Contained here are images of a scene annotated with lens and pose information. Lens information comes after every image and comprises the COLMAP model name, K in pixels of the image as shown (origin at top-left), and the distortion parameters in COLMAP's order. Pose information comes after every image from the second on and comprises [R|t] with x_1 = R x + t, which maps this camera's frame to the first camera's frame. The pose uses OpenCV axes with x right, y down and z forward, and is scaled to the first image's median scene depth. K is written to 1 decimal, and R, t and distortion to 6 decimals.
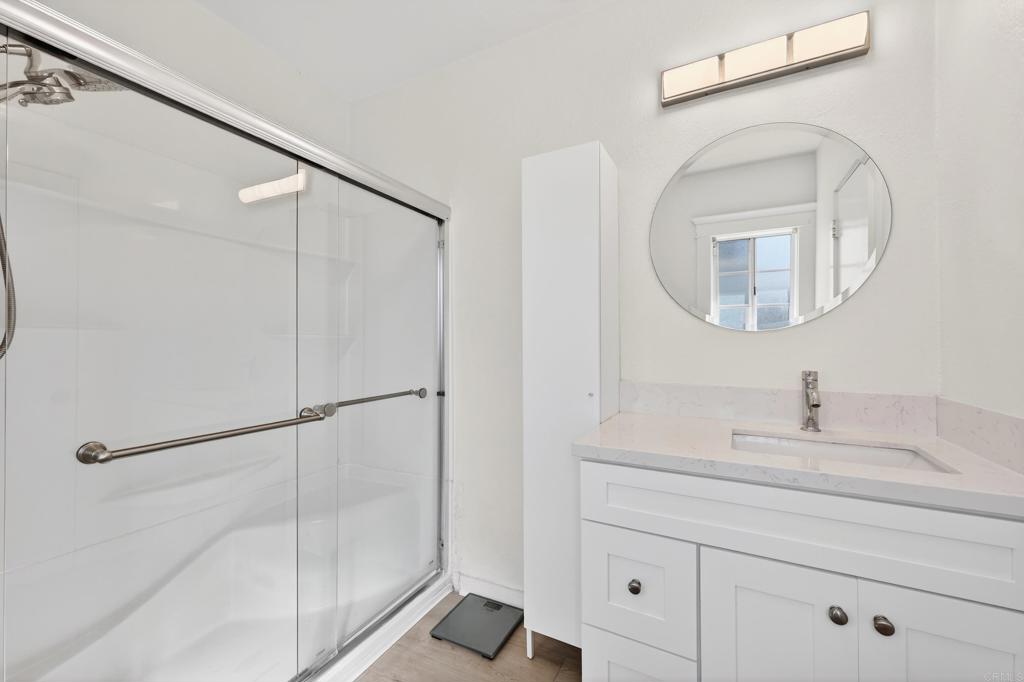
lens RADIAL K [[409.8, 0, 514.9], [0, 409.8, 340.6], [0, 0, 1]] dist [0.001219, 0.000002]
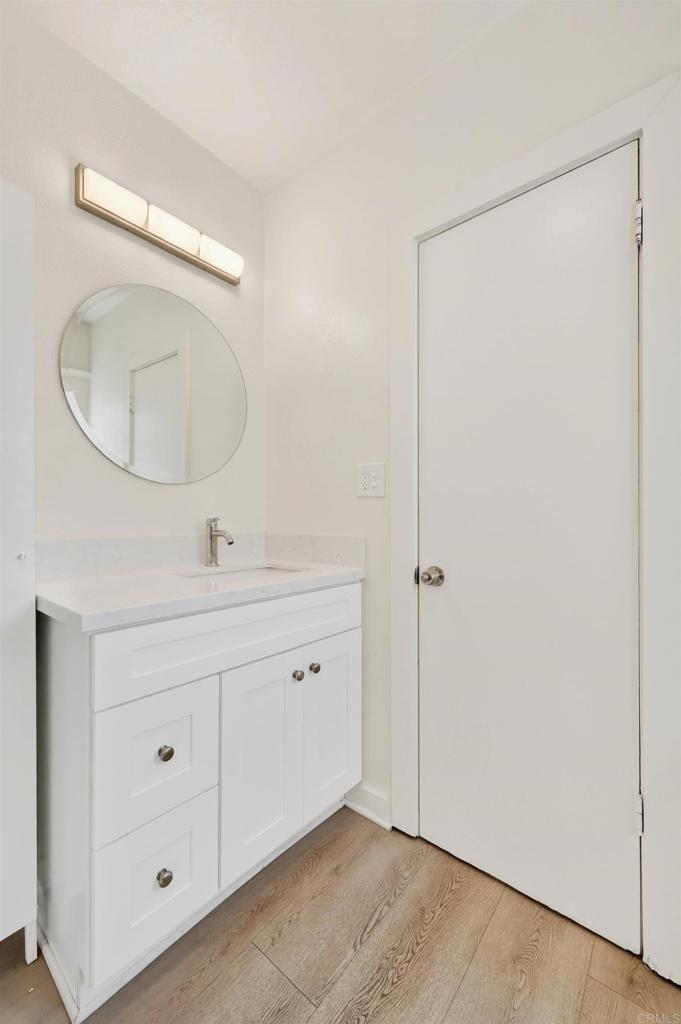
lens RADIAL K [[409.8, 0, 344.3], [0, 409.8, 516.0], [0, 0, 1]] dist [0.001219, 0.000002]
pose [[0.212845, -0.000022, 0.977086, -0.405836], [-0.005869, 0.999982, 0.001301, 0.064698], [-0.977068, -0.006011, 0.212841, 0.352737]]
